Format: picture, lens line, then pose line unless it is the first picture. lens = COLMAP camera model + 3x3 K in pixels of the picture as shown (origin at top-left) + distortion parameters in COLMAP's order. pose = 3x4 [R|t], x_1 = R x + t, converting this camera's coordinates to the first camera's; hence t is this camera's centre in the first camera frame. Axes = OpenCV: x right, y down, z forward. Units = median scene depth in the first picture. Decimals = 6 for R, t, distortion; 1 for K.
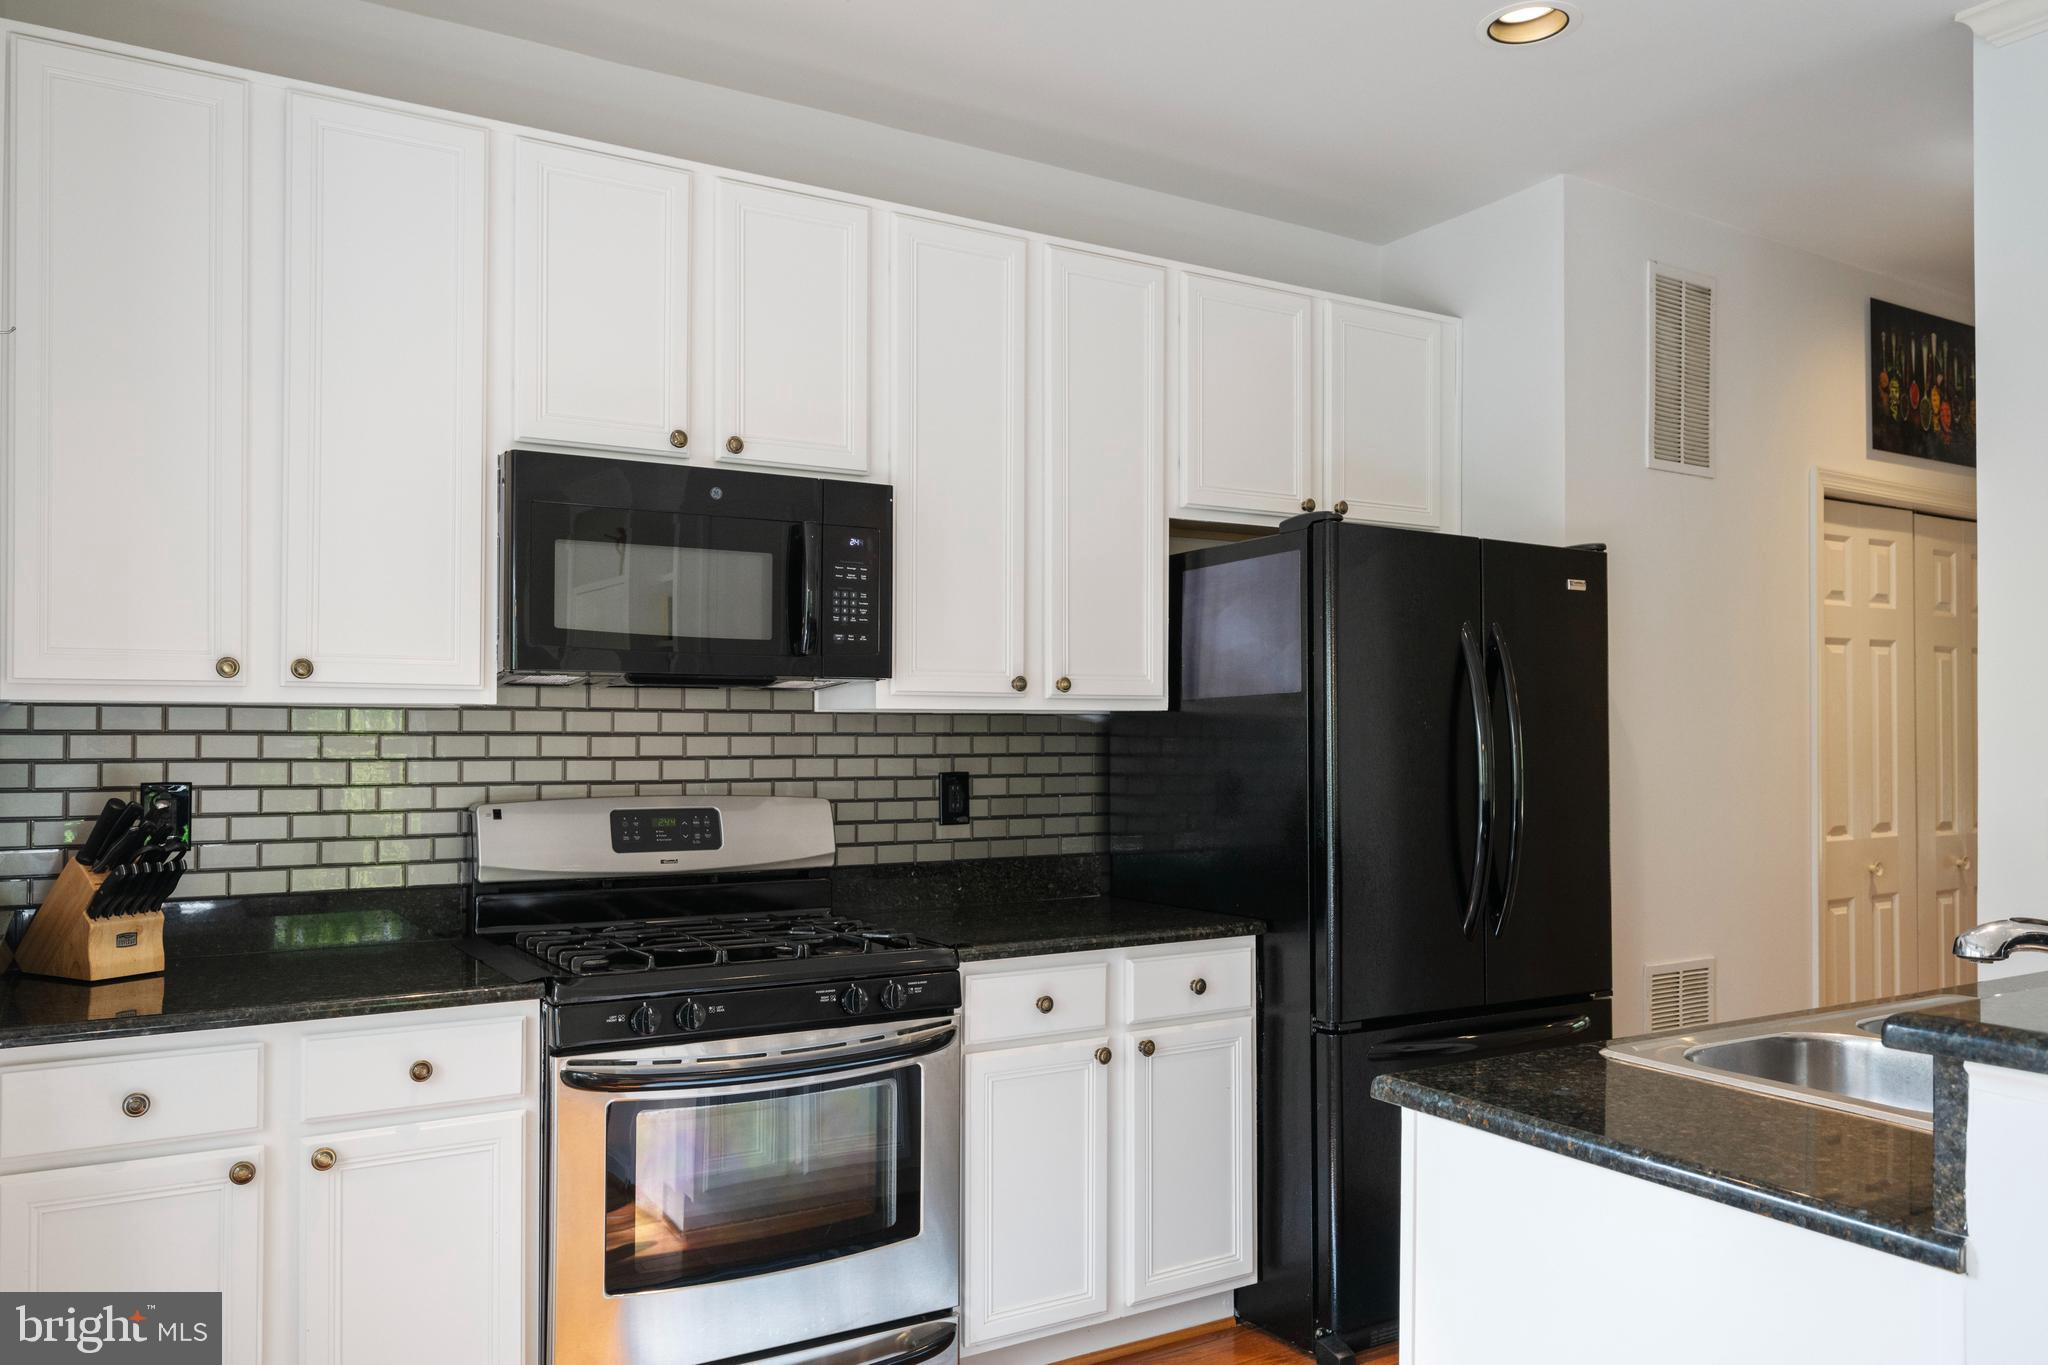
lens RADIAL K [[1493.6, 0, 1051.0], [0, 1493.6, 716.6], [0, 0, 1]] dist [-0.002666, -0.001833]
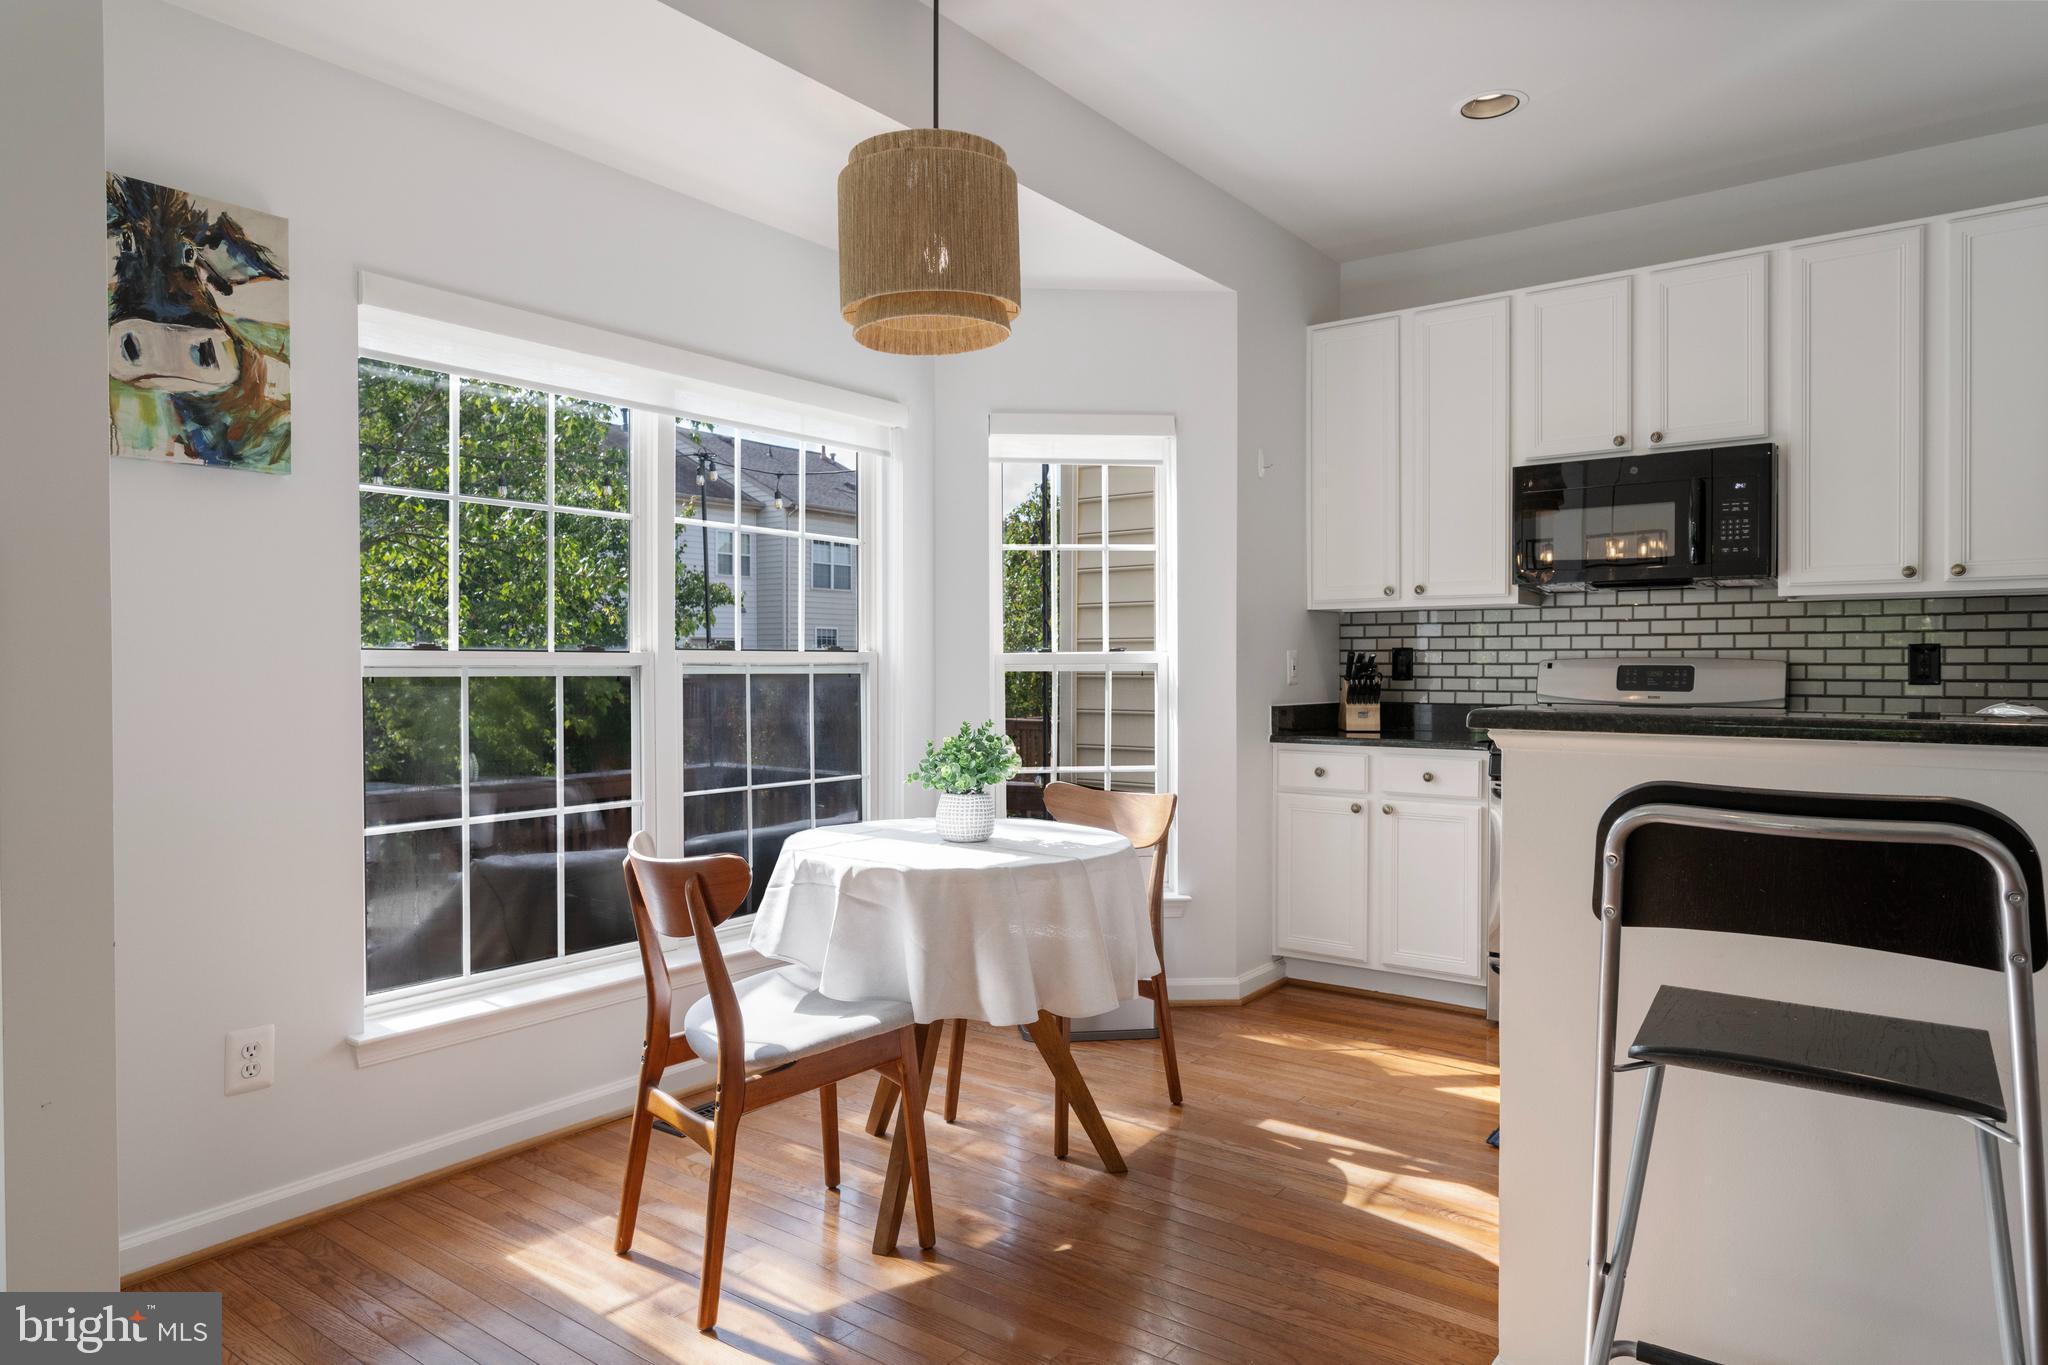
lens RADIAL K [[1228.4, 0, 1031.7], [0, 1228.4, 679.0], [0, 0, 1]] dist [-0.002557, -0.000165]
pose [[0.364155, 0.010184, -0.931283, 0.735564], [0.011673, 0.999812, 0.015497, 0.048490], [0.931265, -0.016514, 0.363967, -0.113142]]
